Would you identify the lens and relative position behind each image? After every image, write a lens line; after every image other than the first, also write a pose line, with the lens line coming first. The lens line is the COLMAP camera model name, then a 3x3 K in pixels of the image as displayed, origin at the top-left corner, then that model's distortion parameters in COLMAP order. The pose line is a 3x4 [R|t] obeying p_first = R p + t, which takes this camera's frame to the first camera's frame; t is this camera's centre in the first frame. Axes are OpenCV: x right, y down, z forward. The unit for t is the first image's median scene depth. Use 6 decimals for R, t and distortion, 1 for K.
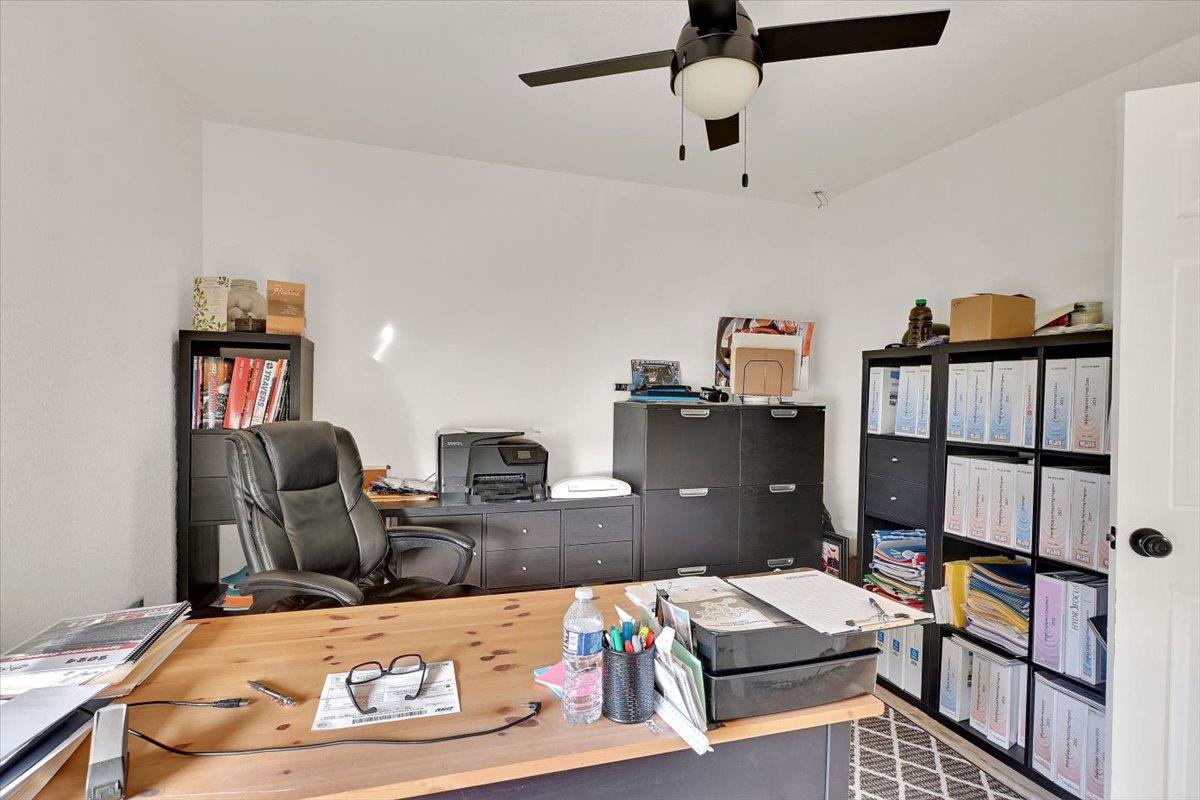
lens RADIAL K [[591.8, 0, 600.0], [0, 591.8, 400.0], [0, 0, 1]] dist [-0.001681, 0.000679]
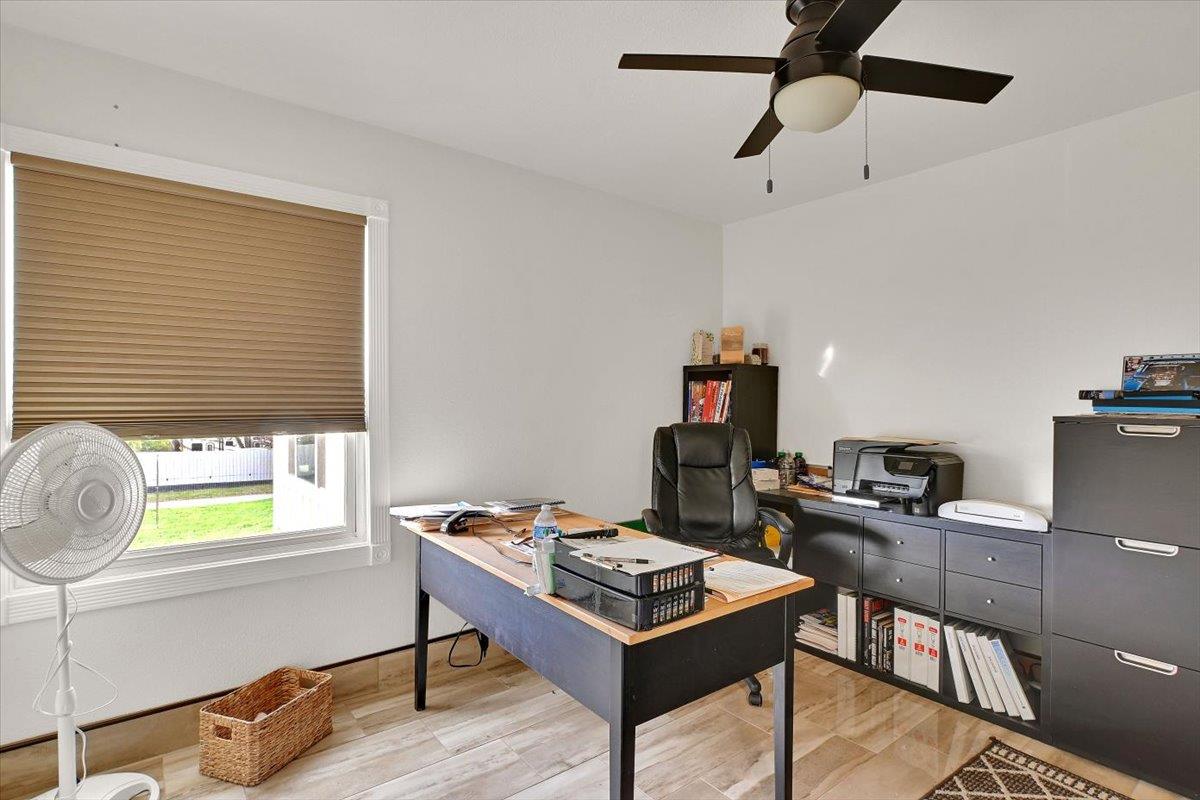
lens RADIAL K [[591.8, 0, 600.0], [0, 591.8, 400.0], [0, 0, 1]] dist [-0.001681, 0.000679]
pose [[0.353339, -0.011046, -0.935430, 0.709261], [-0.009456, 0.999837, -0.015378, 0.003769], [0.935447, 0.014279, 0.353177, 0.192422]]
